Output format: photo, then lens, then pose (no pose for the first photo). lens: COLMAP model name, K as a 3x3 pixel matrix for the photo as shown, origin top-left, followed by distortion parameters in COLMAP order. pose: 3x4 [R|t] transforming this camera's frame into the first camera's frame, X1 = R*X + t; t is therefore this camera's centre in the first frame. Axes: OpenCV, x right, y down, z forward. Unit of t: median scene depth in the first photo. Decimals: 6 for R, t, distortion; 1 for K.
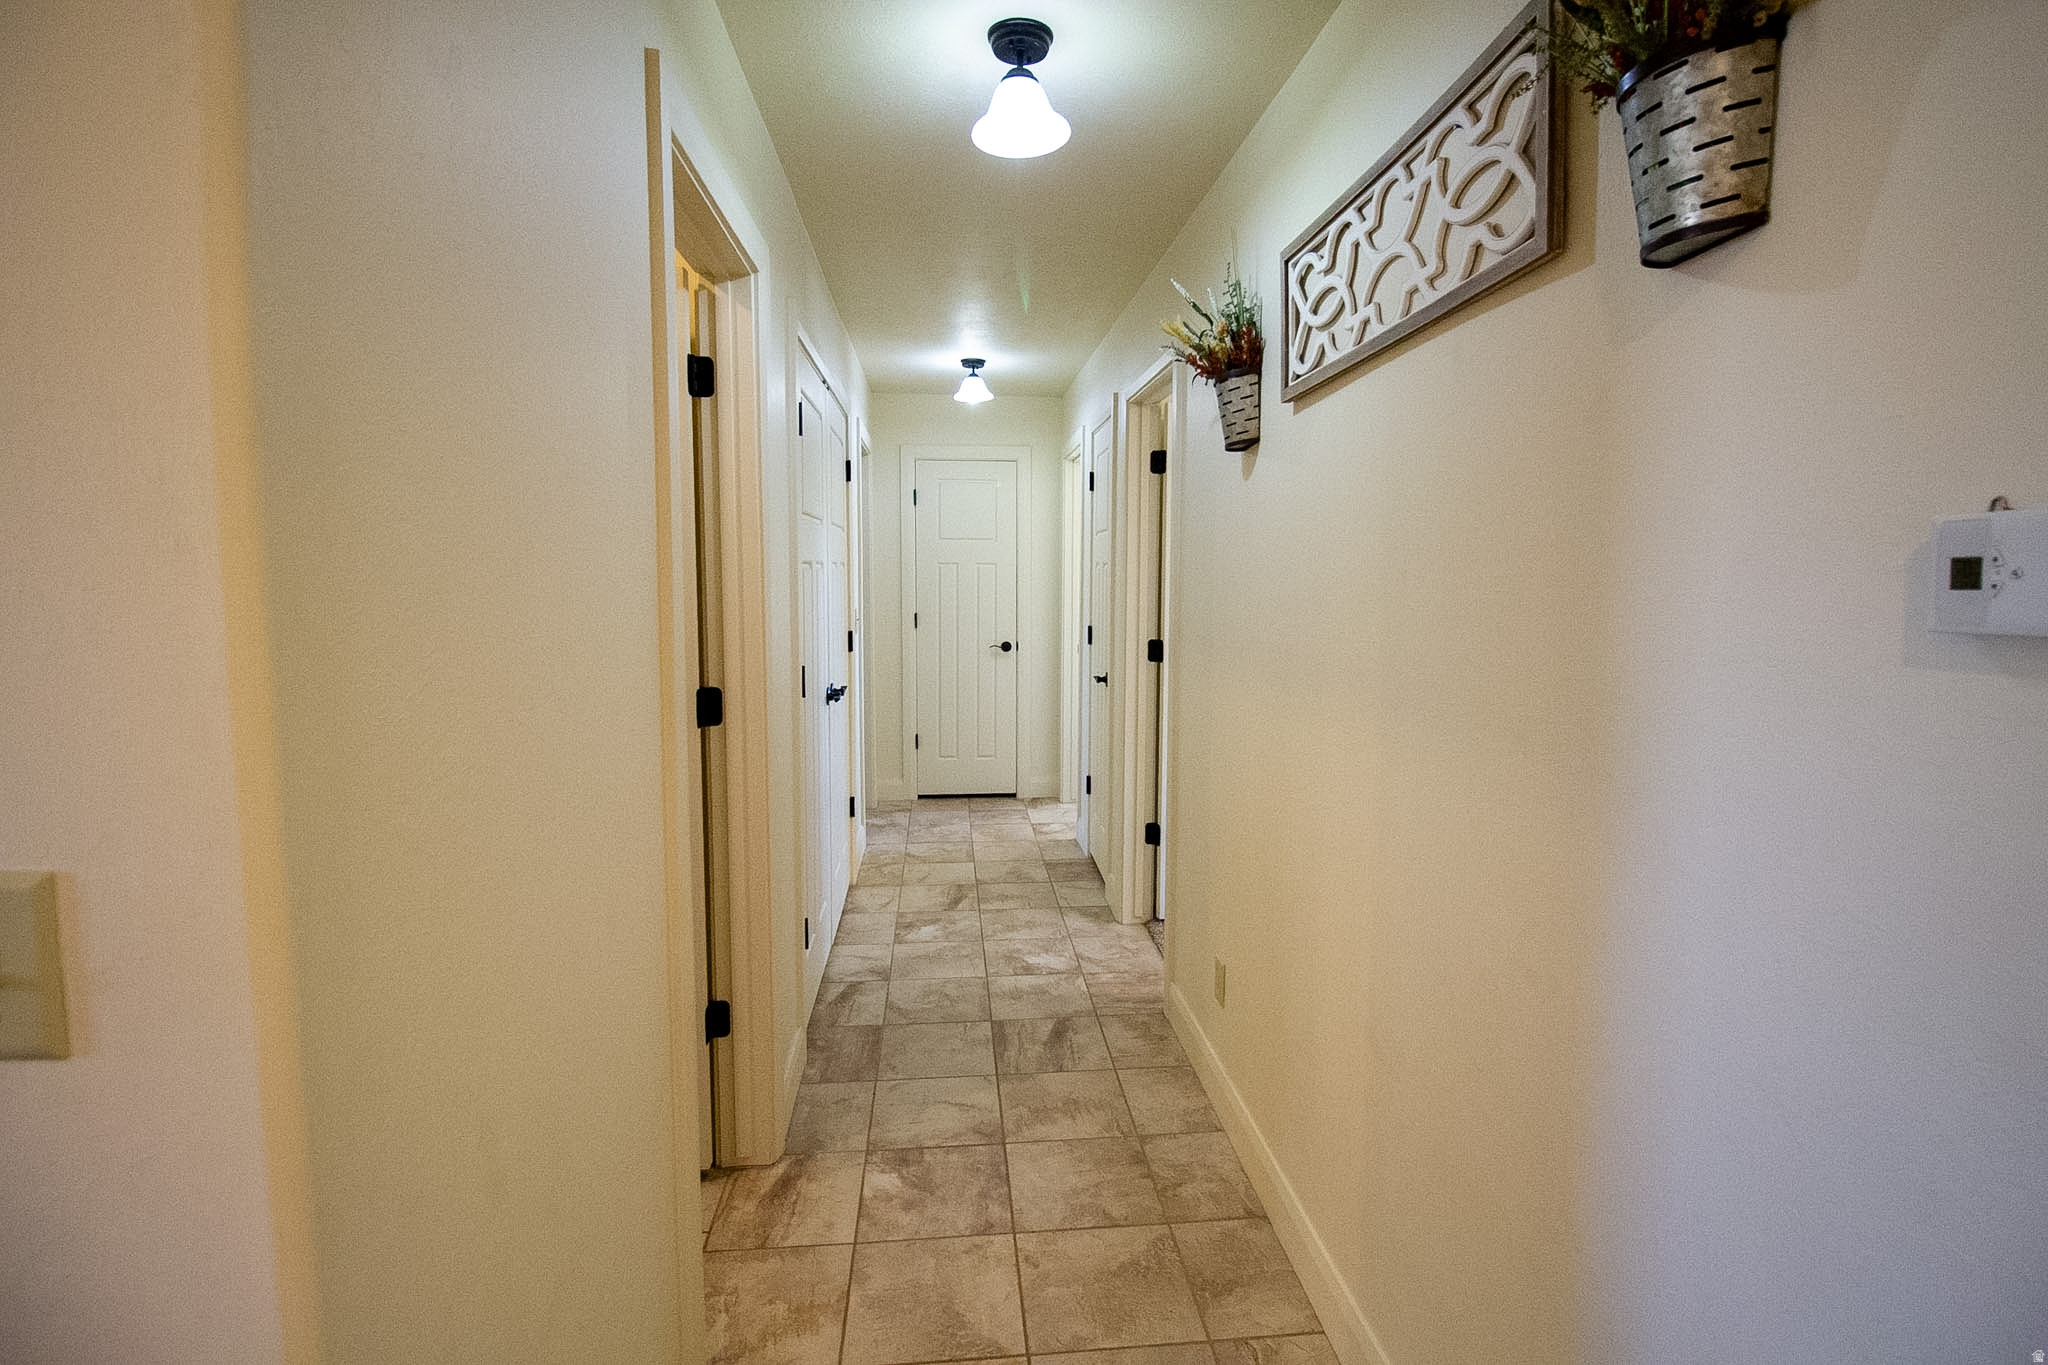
lens RADIAL K [[961.9, 0, 1030.1], [0, 961.9, 672.8], [0, 0, 1]] dist [-0.012962, -0.007541]
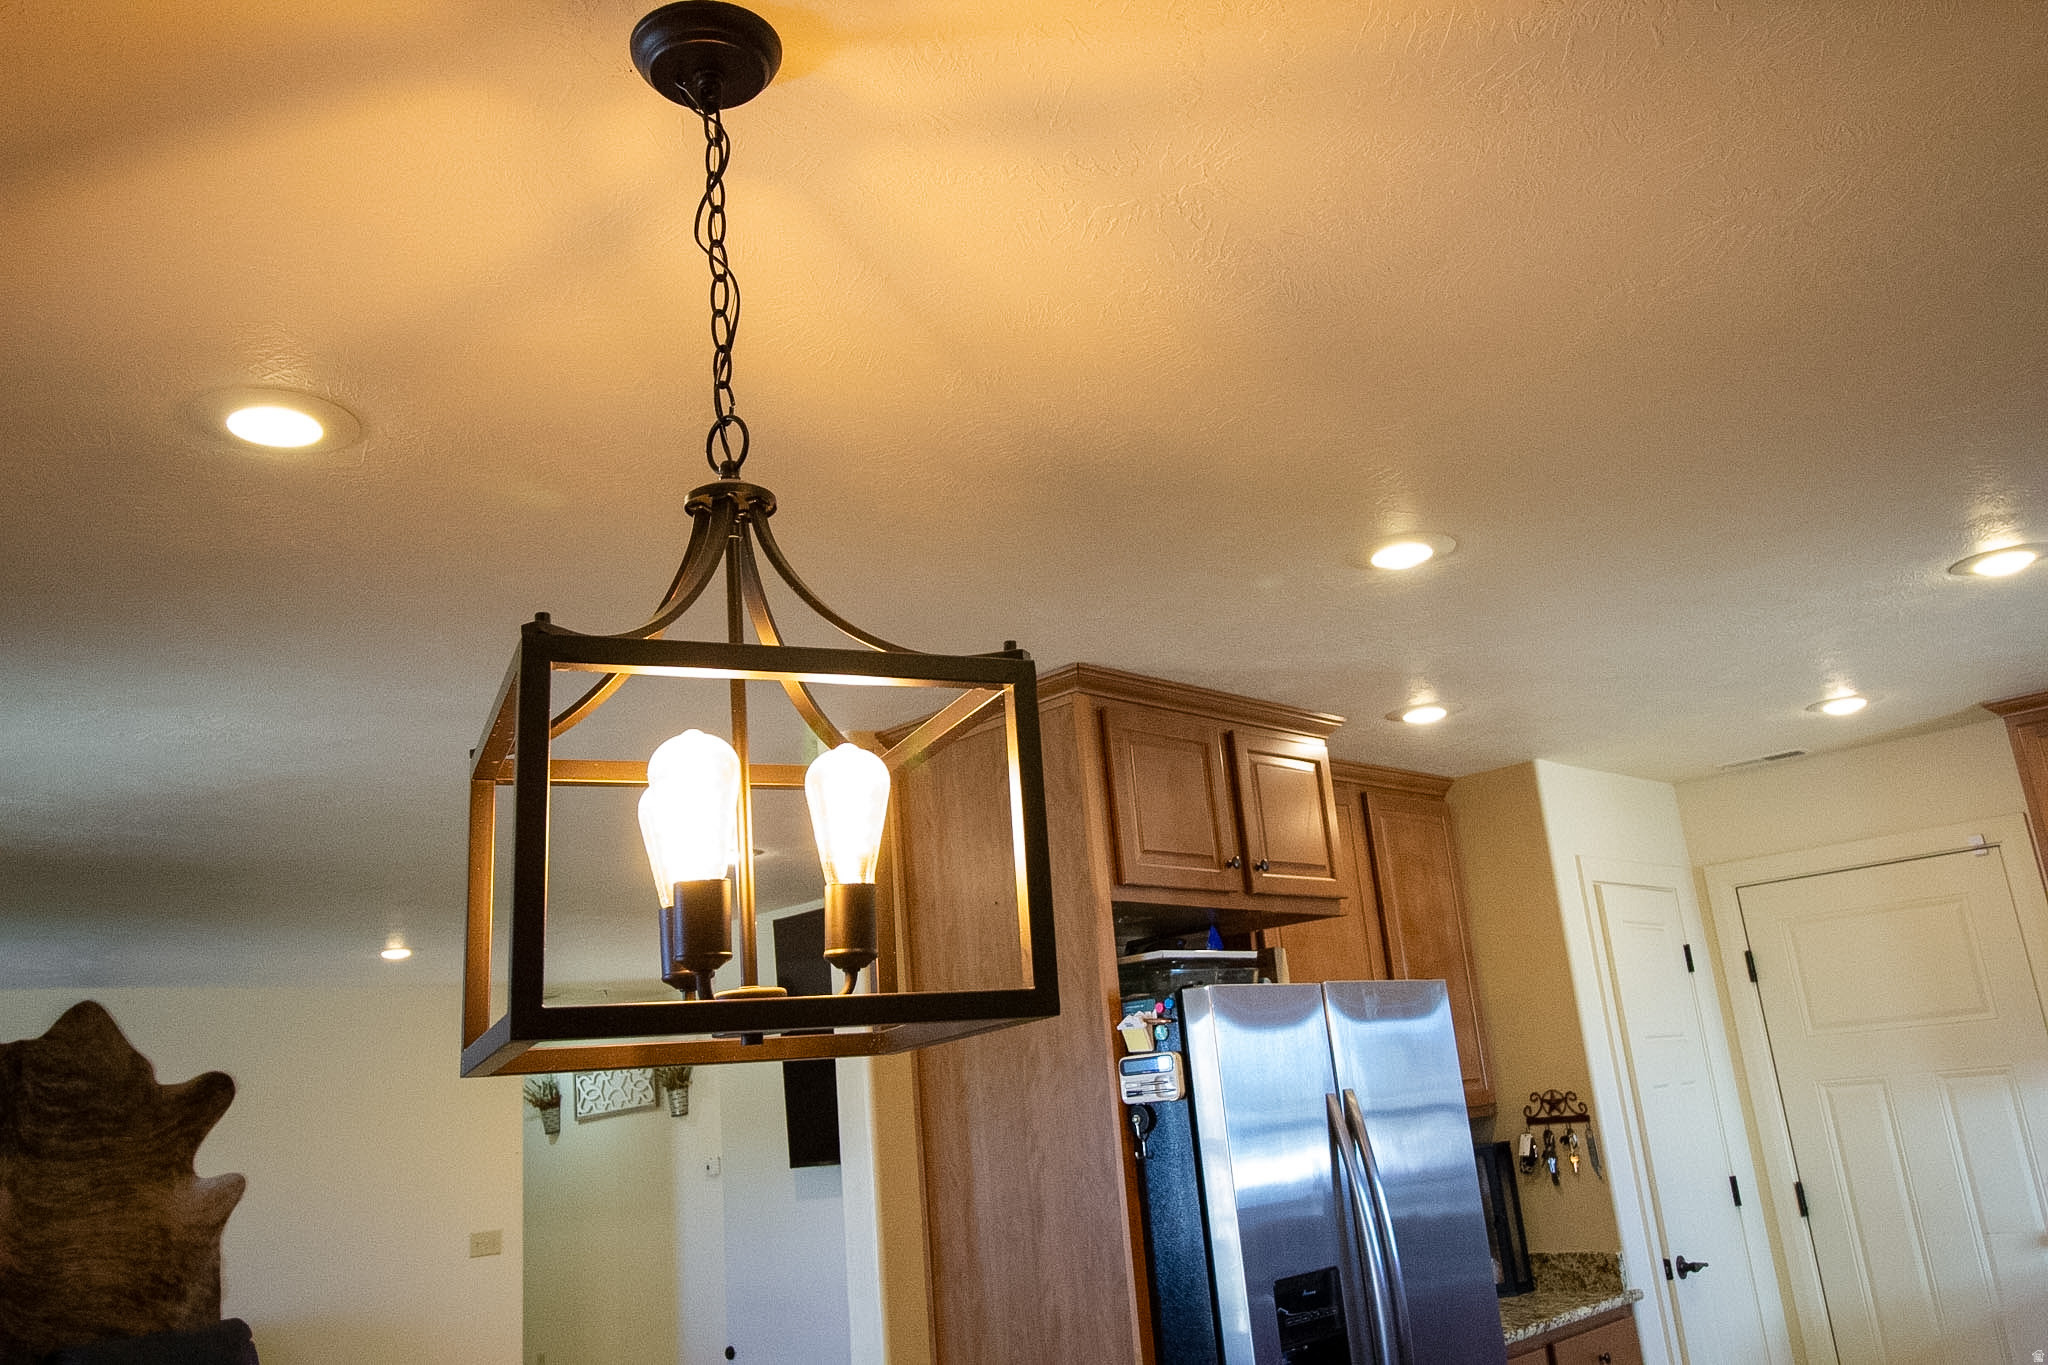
lens RADIAL K [[1589.4, 0, 1050.2], [0, 1589.4, 655.6], [0, 0, 1]] dist [0.005925, -0.002133]
pose [[0.738638, 0.130430, 0.661364, -2.659009], [0.157658, 0.920468, -0.357608, 0.492237], [-0.655407, 0.368412, 0.659329, -4.764105]]
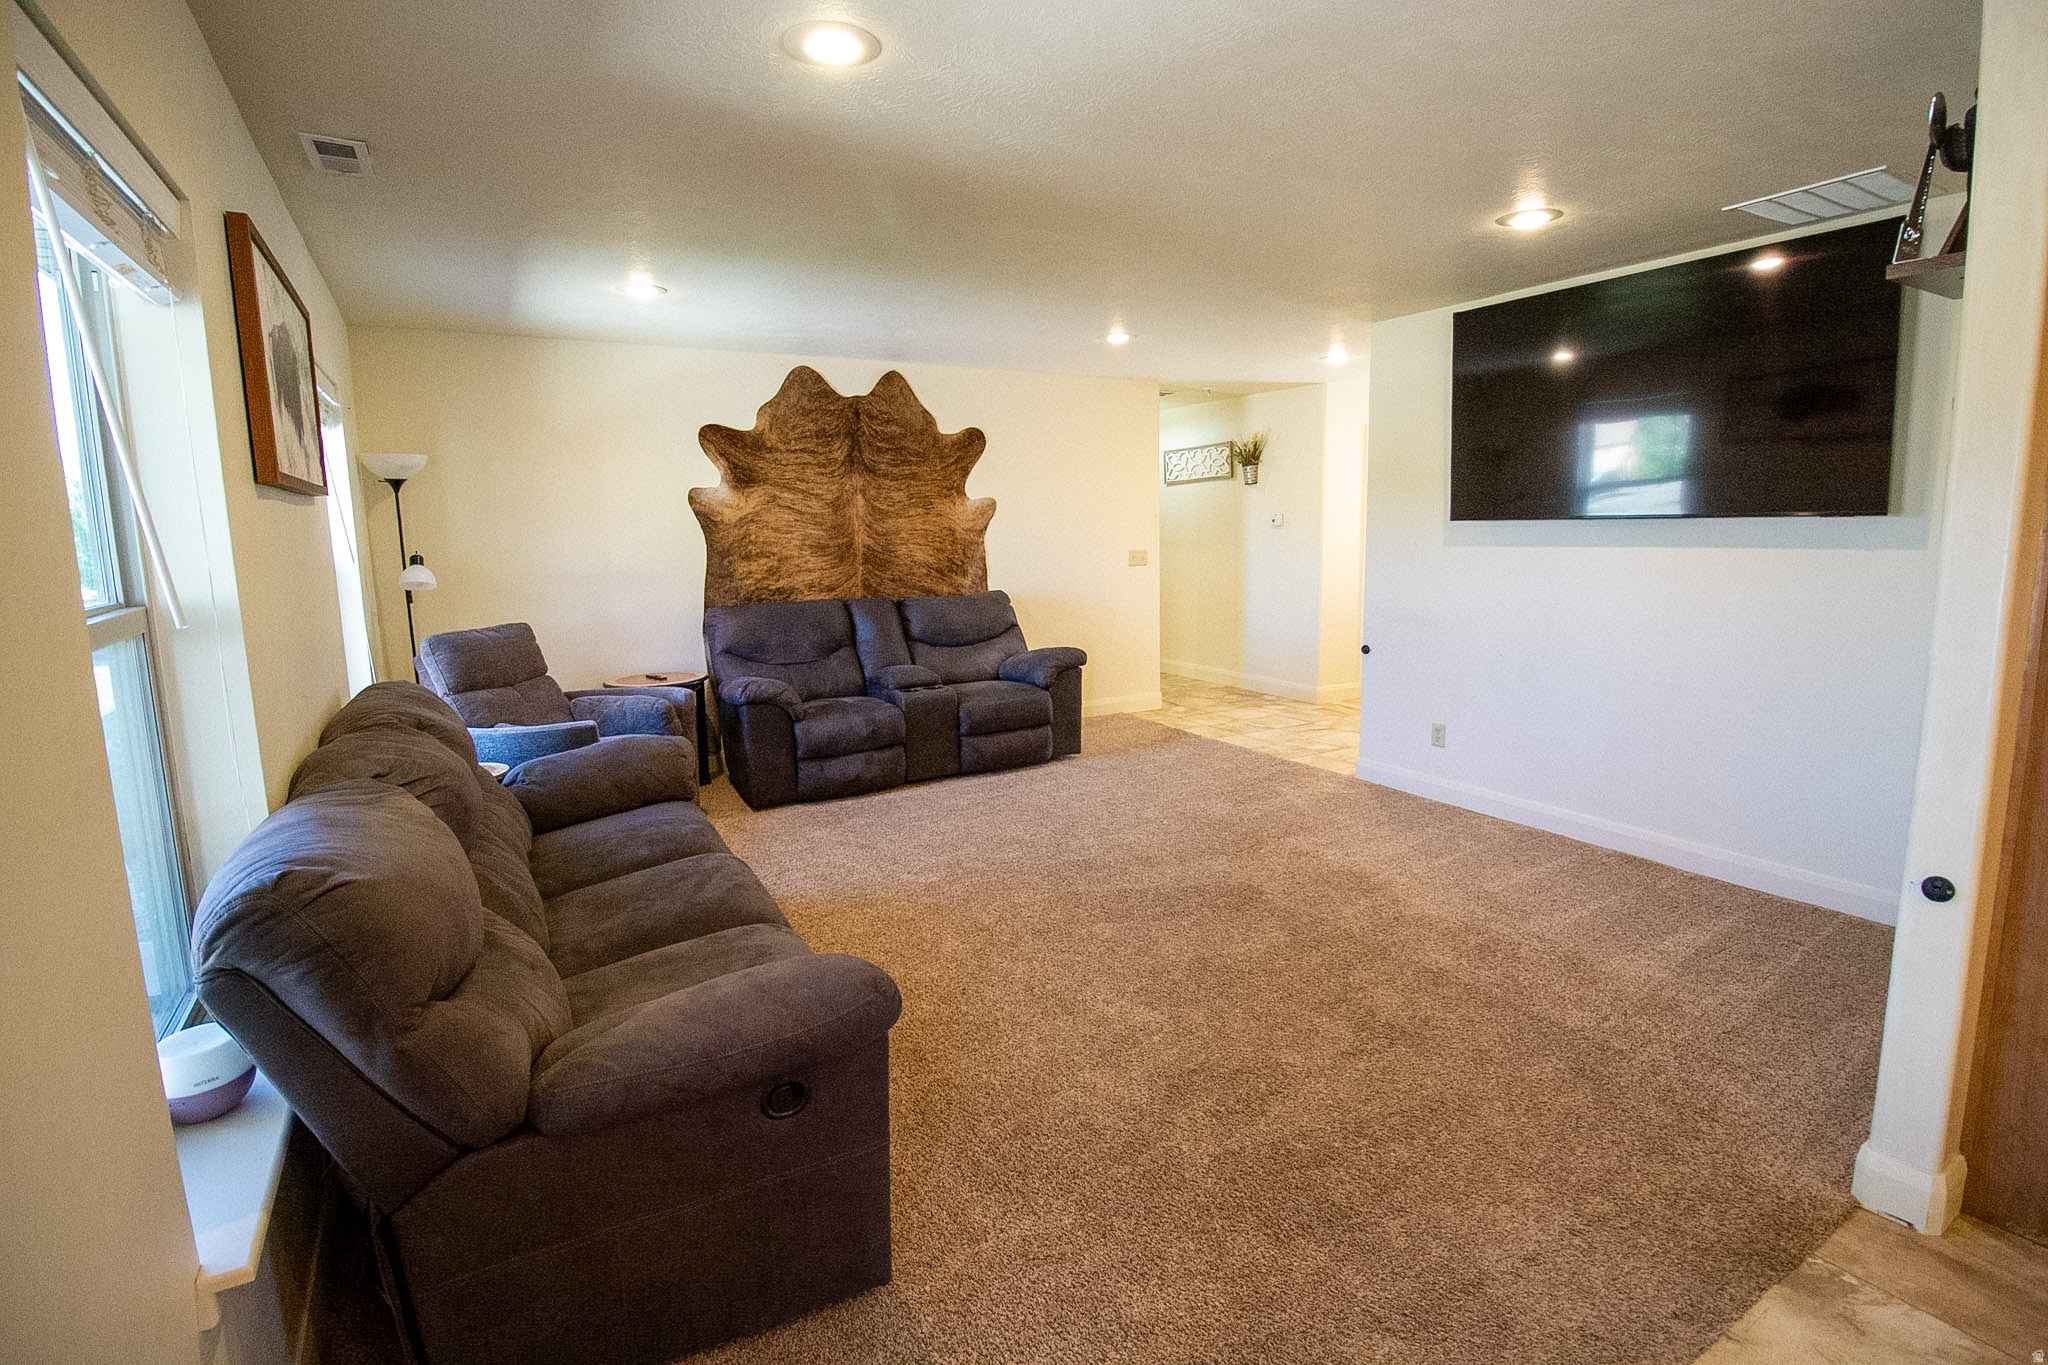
lens RADIAL K [[961.9, 0, 1039.6], [0, 961.9, 671.6], [0, 0, 1]] dist [-0.012962, -0.007541]
pose [[0.893865, -0.075970, 0.441853, -2.827387], [0.058816, 0.996892, 0.052417, 0.387651], [-0.444462, -0.020866, 0.895555, -3.399161]]
